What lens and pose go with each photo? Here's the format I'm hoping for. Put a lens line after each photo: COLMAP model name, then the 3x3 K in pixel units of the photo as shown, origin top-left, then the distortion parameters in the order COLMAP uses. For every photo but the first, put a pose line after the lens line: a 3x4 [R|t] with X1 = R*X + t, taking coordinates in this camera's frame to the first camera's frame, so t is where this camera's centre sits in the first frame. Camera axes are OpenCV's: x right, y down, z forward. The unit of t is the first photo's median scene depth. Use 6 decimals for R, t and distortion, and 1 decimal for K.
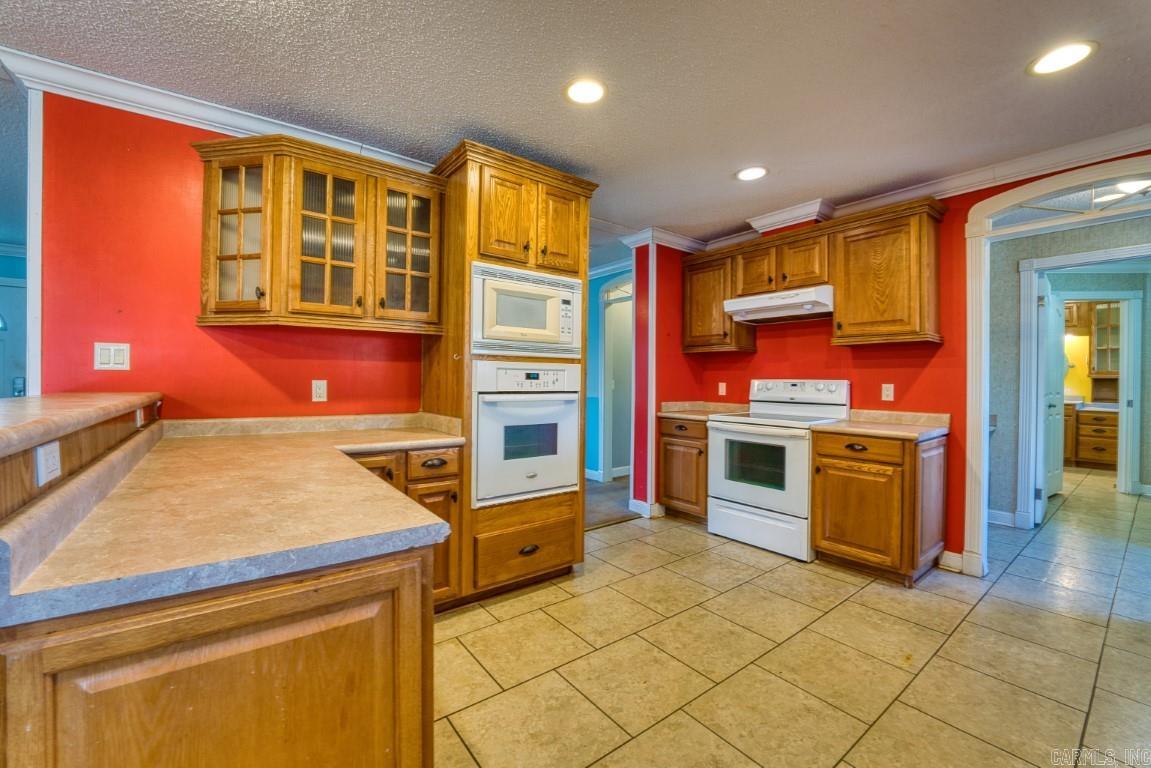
lens RADIAL K [[466.6, 0, 569.7], [0, 466.6, 380.7], [0, 0, 1]] dist [-0.027440, 0.002586]
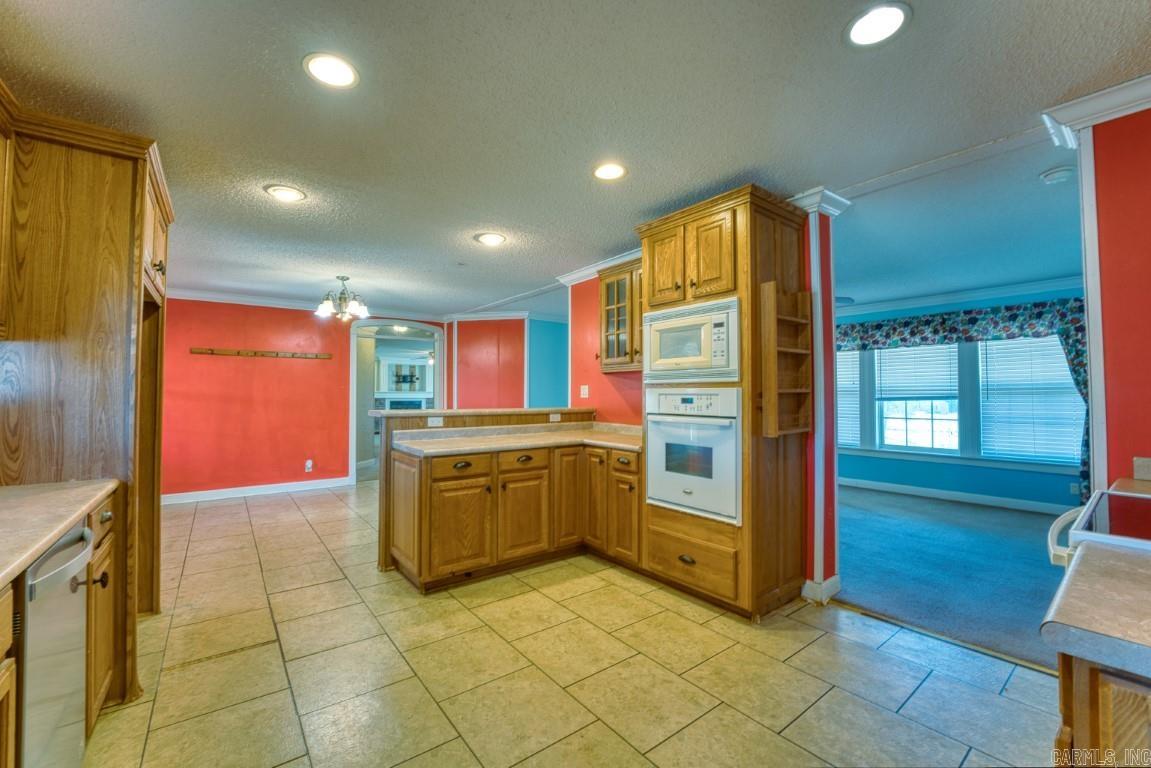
lens RADIAL K [[466.6, 0, 569.3], [0, 466.6, 384.1], [0, 0, 1]] dist [-0.027440, 0.002586]
pose [[0.003558, -0.034709, -0.999391, 1.027478], [-0.007126, 0.999371, -0.034734, -0.008585], [0.999968, 0.007245, 0.003309, 0.727336]]
